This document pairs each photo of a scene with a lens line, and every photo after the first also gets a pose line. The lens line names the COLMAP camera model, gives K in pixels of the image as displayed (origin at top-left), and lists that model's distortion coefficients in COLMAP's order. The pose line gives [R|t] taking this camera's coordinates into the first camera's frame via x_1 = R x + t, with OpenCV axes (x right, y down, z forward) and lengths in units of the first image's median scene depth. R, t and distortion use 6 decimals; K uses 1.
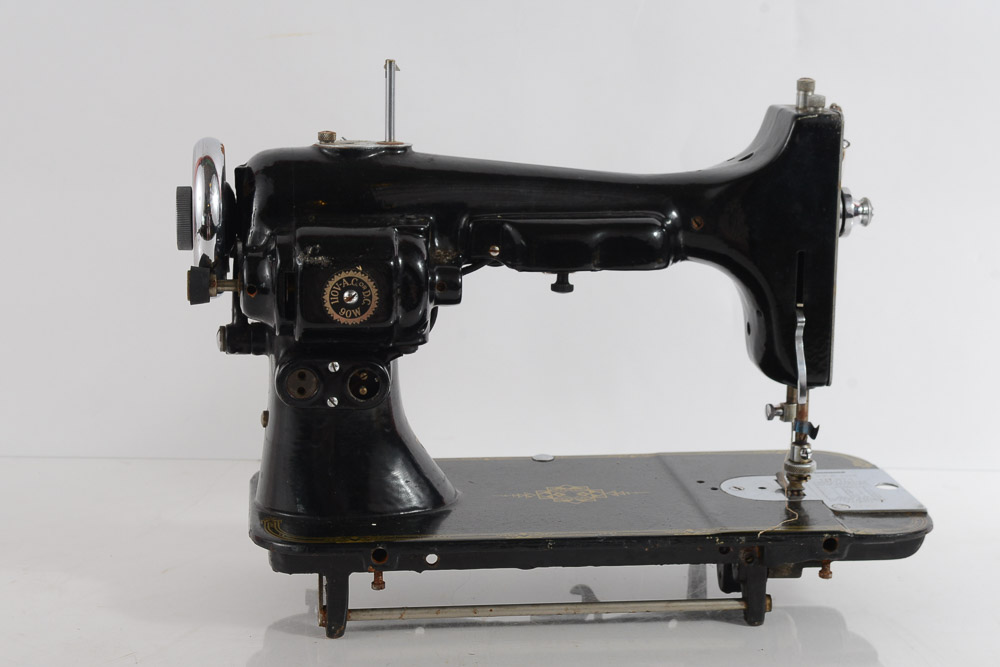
lens RADIAL K [[1934.6, 0, 501.5], [0, 1934.6, 333.6], [0, 0, 1]] dist [0.061660, 0.000000]
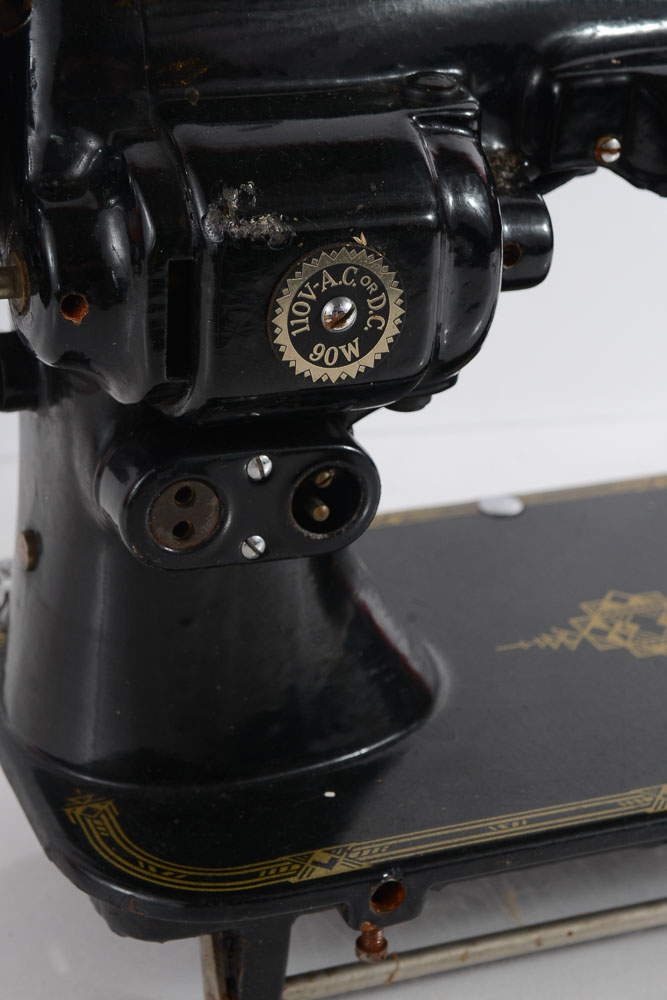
lens RADIAL K [[2300.0, 0, 331.4], [0, 2300.0, 501.8], [0, 0, 1]] dist [0.182172, 0.000000]
pose [[0.963689, -0.083525, 0.253628, -0.199732], [0.019189, 0.969027, 0.246210, -0.096353], [-0.266337, -0.232403, 0.935443, 0.556915]]
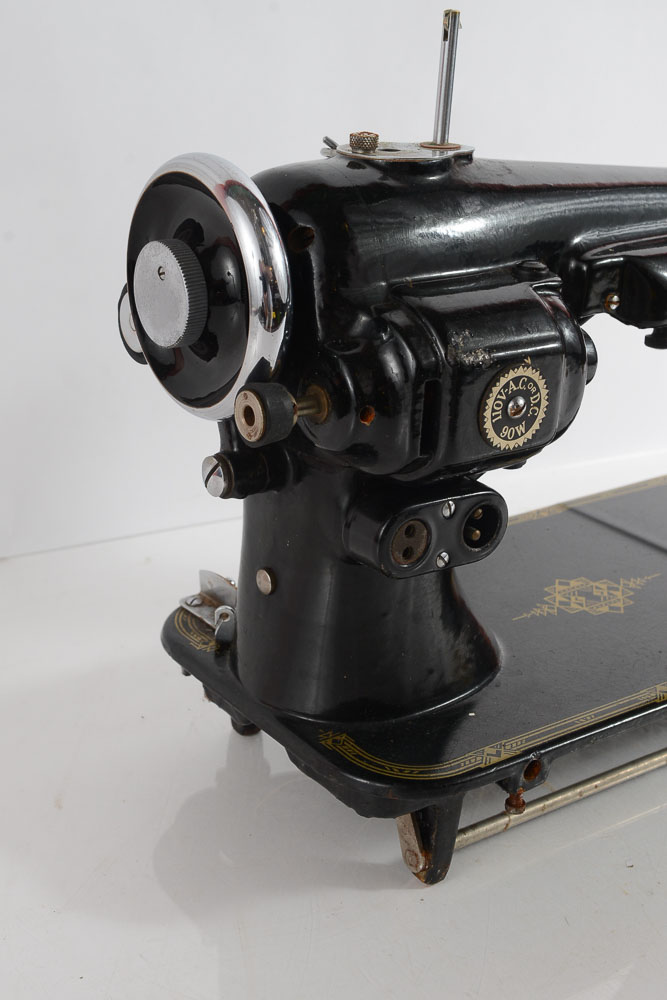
lens RADIAL K [[1557.7, 0, 334.7], [0, 1557.7, 498.8], [0, 0, 1]] dist [0.055543, 0.000000]
pose [[0.869444, -0.153525, 0.469571, -0.373928], [0.060236, 0.976340, 0.207682, -0.099321], [-0.490345, -0.152283, 0.858121, 0.584504]]
